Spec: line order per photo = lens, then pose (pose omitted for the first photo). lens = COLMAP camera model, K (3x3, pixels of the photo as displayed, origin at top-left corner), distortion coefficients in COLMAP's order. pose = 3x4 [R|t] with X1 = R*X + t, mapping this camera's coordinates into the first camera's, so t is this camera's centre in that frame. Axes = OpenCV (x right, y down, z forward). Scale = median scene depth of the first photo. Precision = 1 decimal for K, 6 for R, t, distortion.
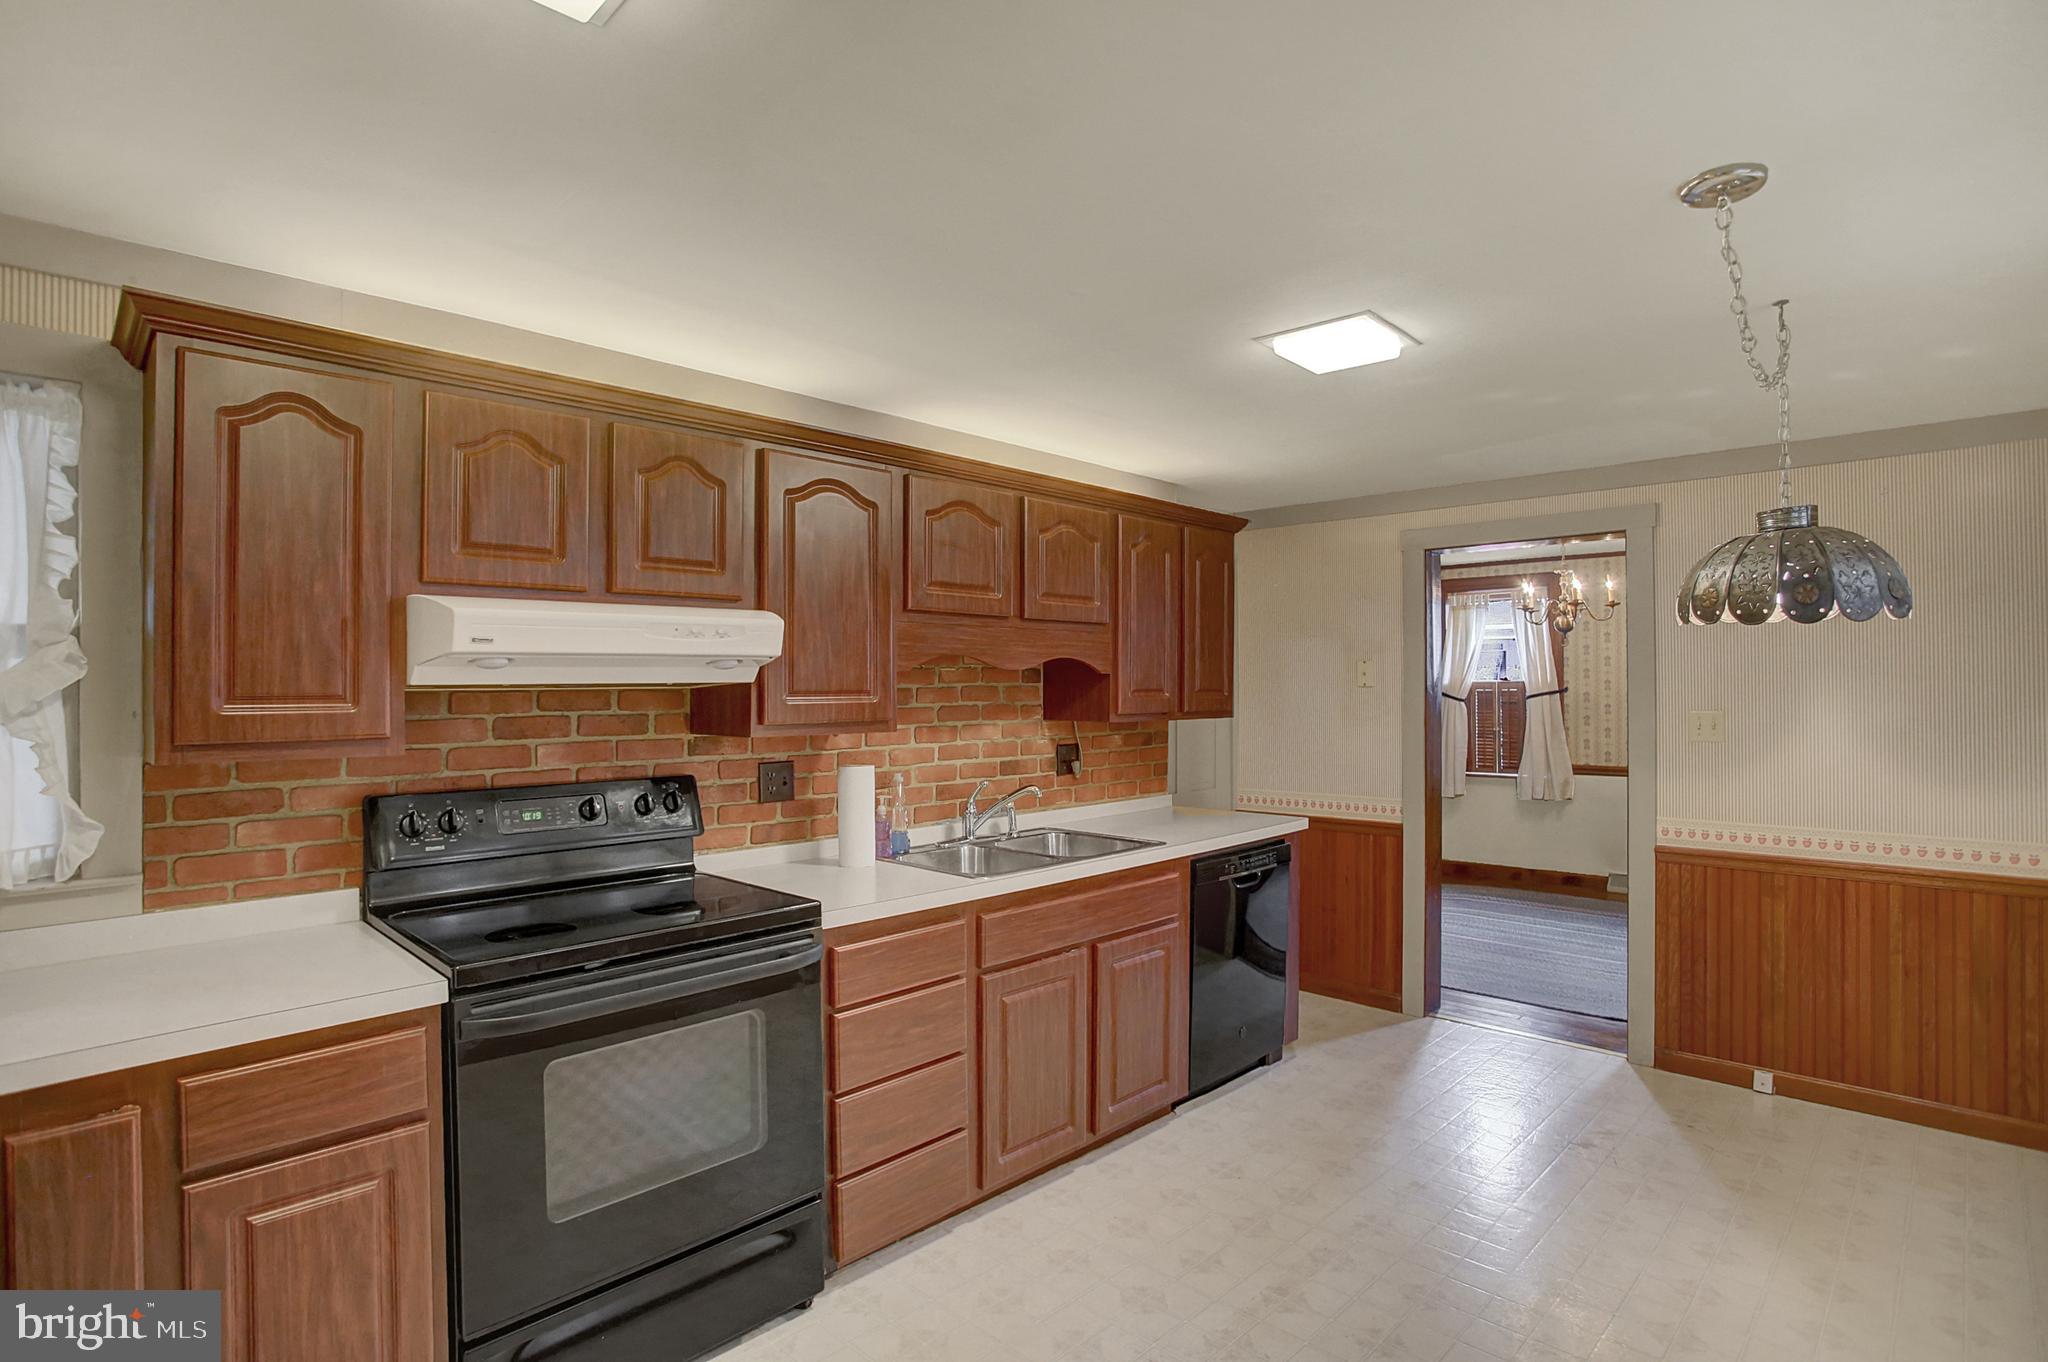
lens RADIAL K [[1018.6, 0, 1025.4], [0, 1018.6, 683.0], [0, 0, 1]] dist [-0.038249, 0.012373]
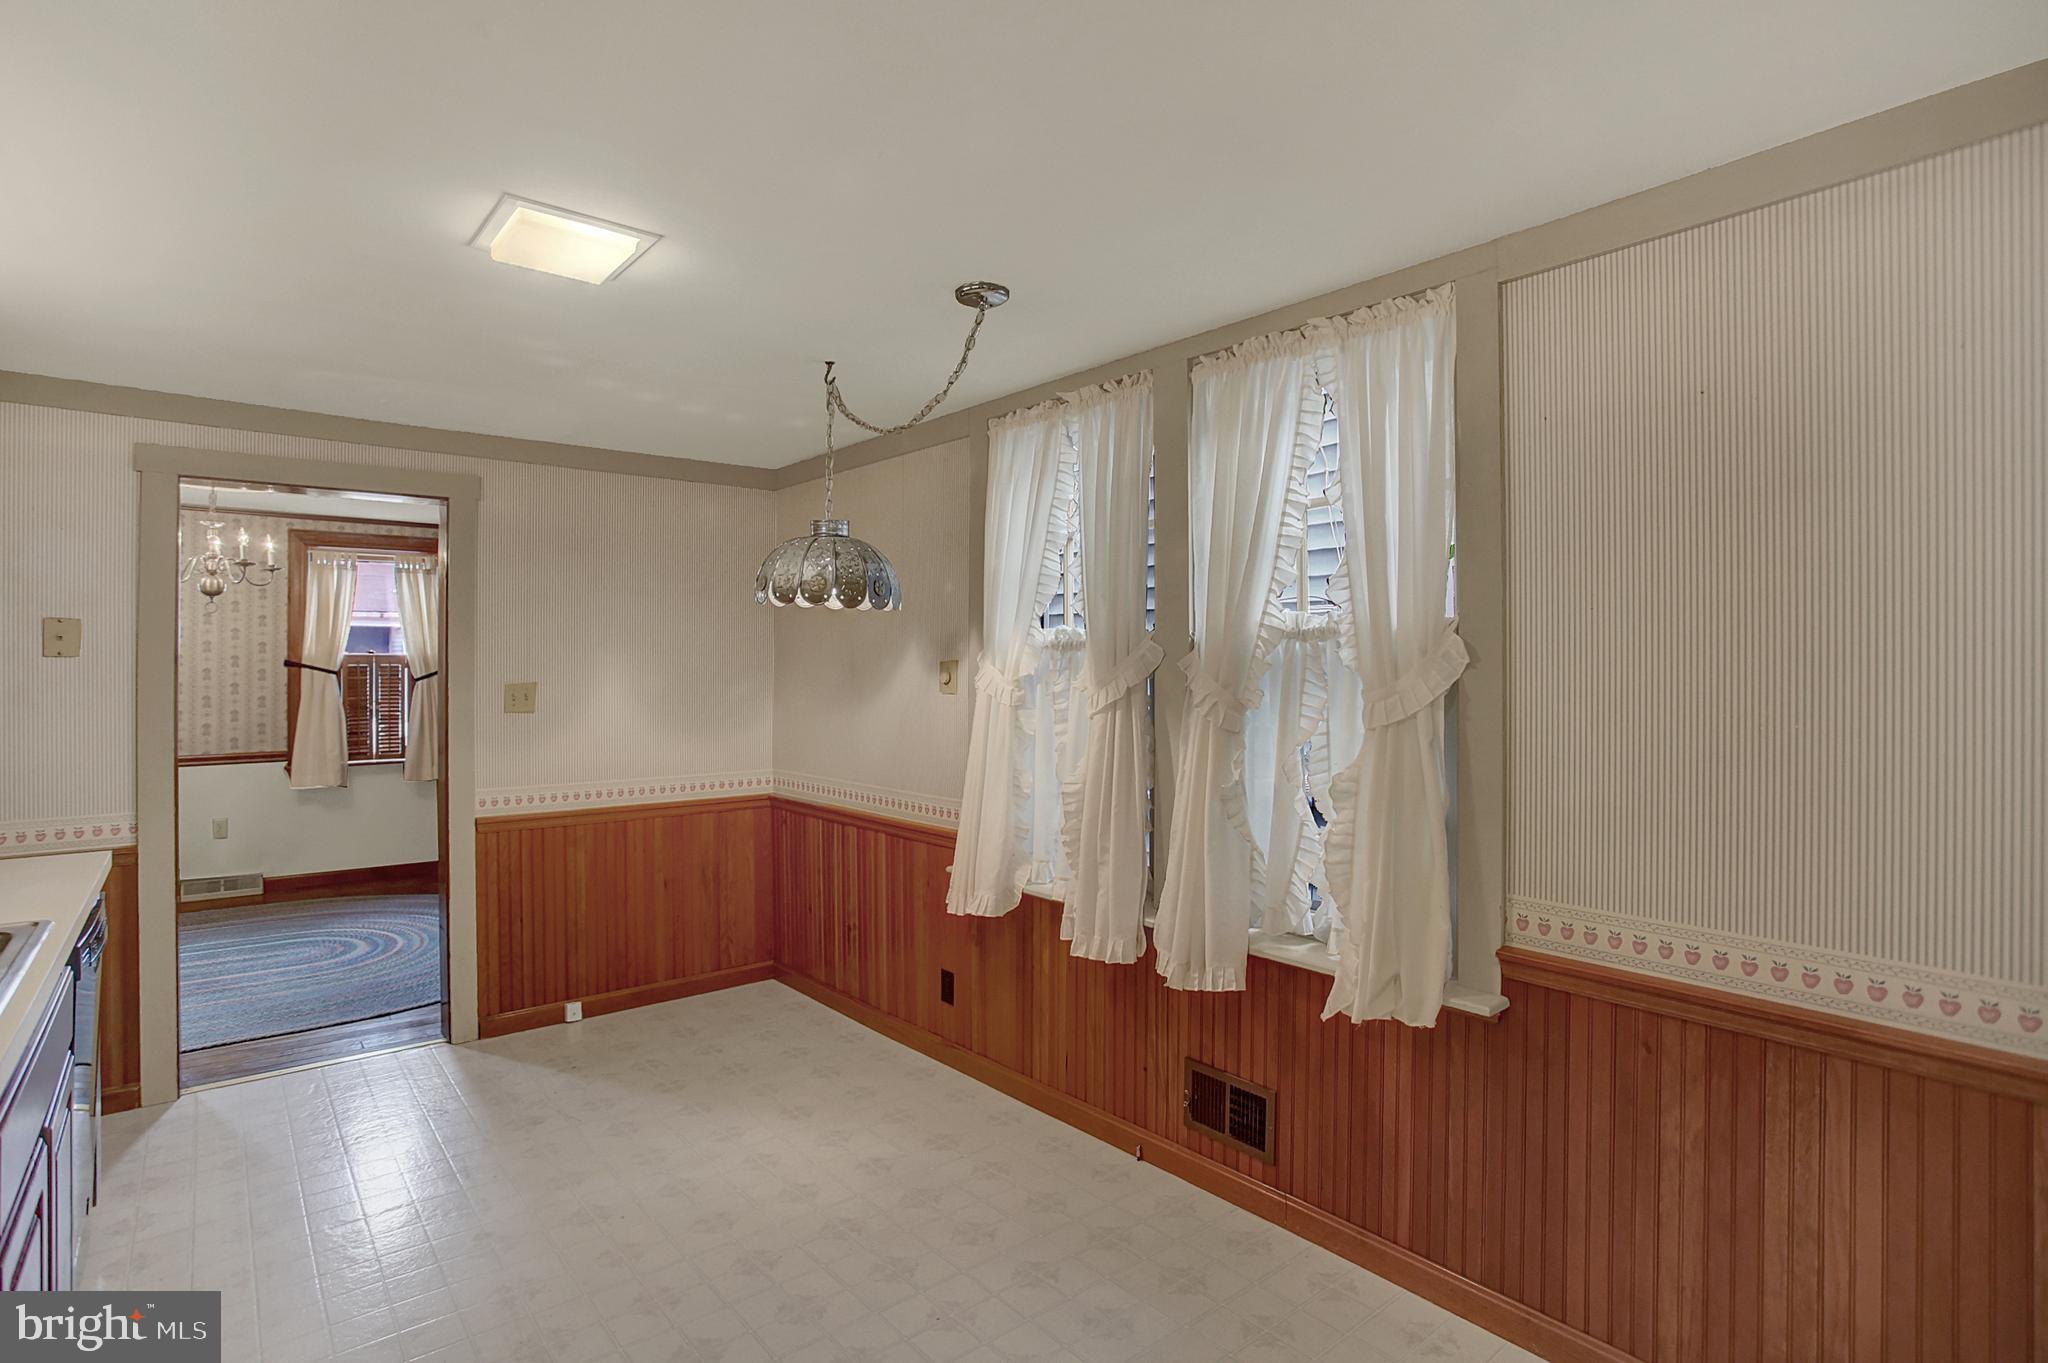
lens RADIAL K [[1018.6, 0, 1033.1], [0, 1018.6, 667.4], [0, 0, 1]] dist [-0.038249, 0.012373]
pose [[0.122658, 0.002362, 0.992446, -0.344351], [-0.004528, 0.999988, -0.001820, 0.012210], [-0.992439, -0.004271, 0.122667, 0.370592]]
